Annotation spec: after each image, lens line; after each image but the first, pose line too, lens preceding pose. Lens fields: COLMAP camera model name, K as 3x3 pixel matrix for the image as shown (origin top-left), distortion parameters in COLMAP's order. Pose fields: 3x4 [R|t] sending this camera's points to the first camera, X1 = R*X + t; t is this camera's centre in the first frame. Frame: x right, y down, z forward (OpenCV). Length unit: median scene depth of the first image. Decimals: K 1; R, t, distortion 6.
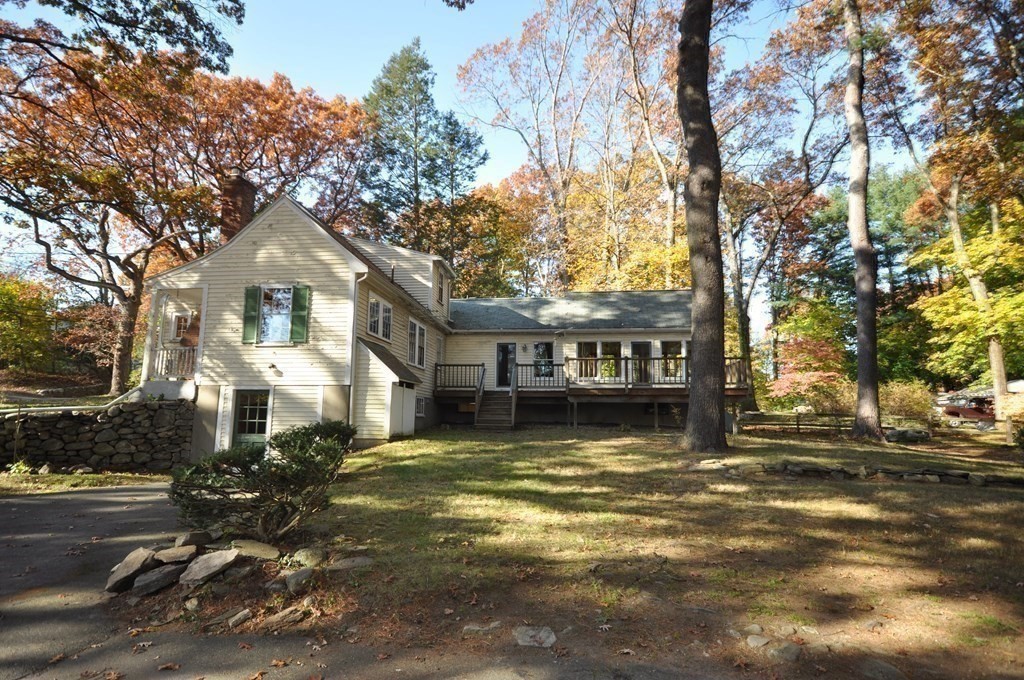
lens RADIAL K [[548.3, 0, 509.8], [0, 548.3, 355.6], [0, 0, 1]] dist [0.010540, -0.000259]
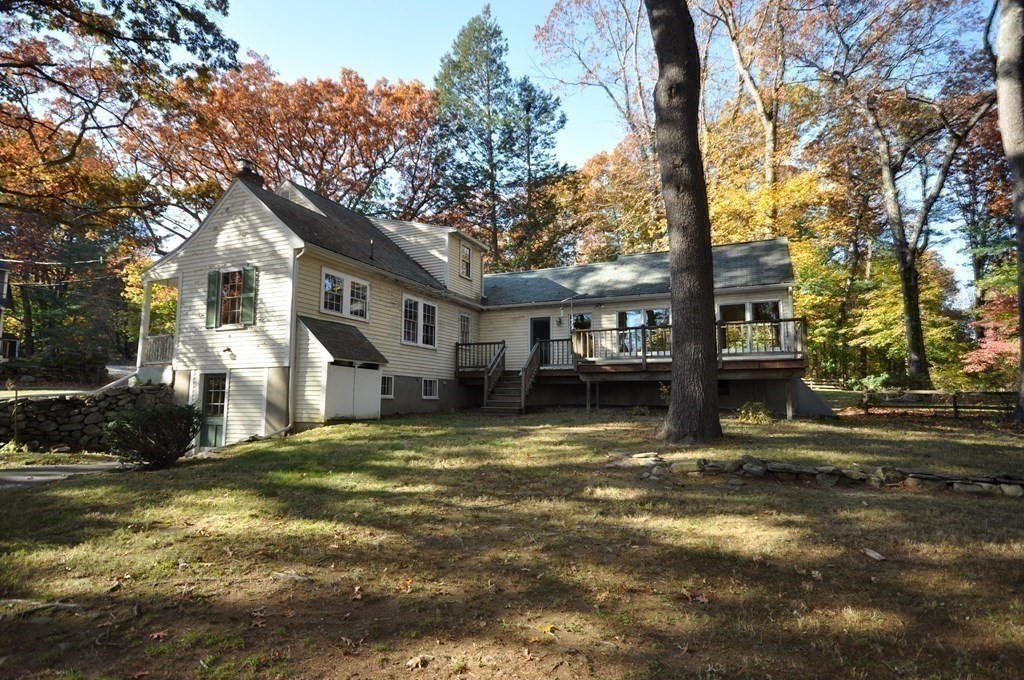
lens RADIAL K [[548.3, 0, 509.8], [0, 548.3, 355.6], [0, 0, 1]] dist [0.010540, -0.000259]
pose [[0.952017, -0.031111, -0.304459, 0.352510], [0.040102, 0.998923, 0.023322, 0.026636], [0.303406, -0.034412, 0.952240, 0.195249]]
